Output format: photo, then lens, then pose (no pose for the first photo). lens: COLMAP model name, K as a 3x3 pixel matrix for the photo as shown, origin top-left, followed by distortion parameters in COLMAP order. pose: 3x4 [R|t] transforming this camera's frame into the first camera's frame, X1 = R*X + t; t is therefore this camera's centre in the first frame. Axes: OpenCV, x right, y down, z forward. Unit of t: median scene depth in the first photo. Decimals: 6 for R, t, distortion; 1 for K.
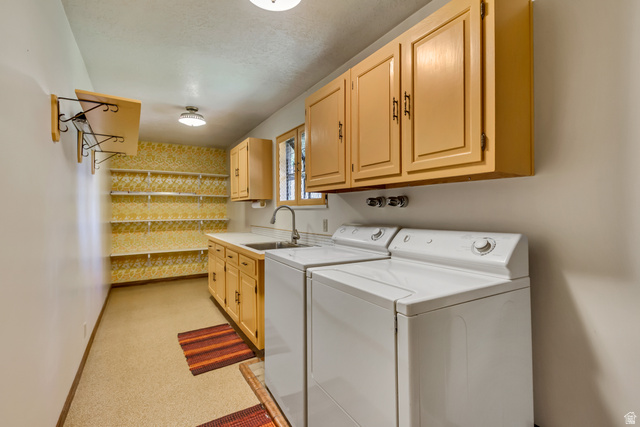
lens RADIAL K [[294.8, 0, 320.0], [0, 294.8, 213.5], [0, 0, 1]] dist [0.002597, 0.000605]
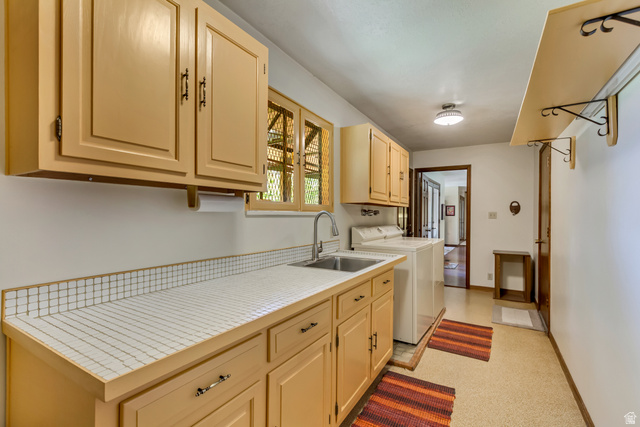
lens RADIAL K [[294.8, 0, 320.0], [0, 294.8, 213.5], [0, 0, 1]] dist [0.002597, 0.000605]
pose [[-0.461108, 0.002390, 0.887341, -1.037203], [-0.001963, 0.999991, -0.003713, -0.024587], [-0.887342, -0.003454, -0.461099, 1.761543]]
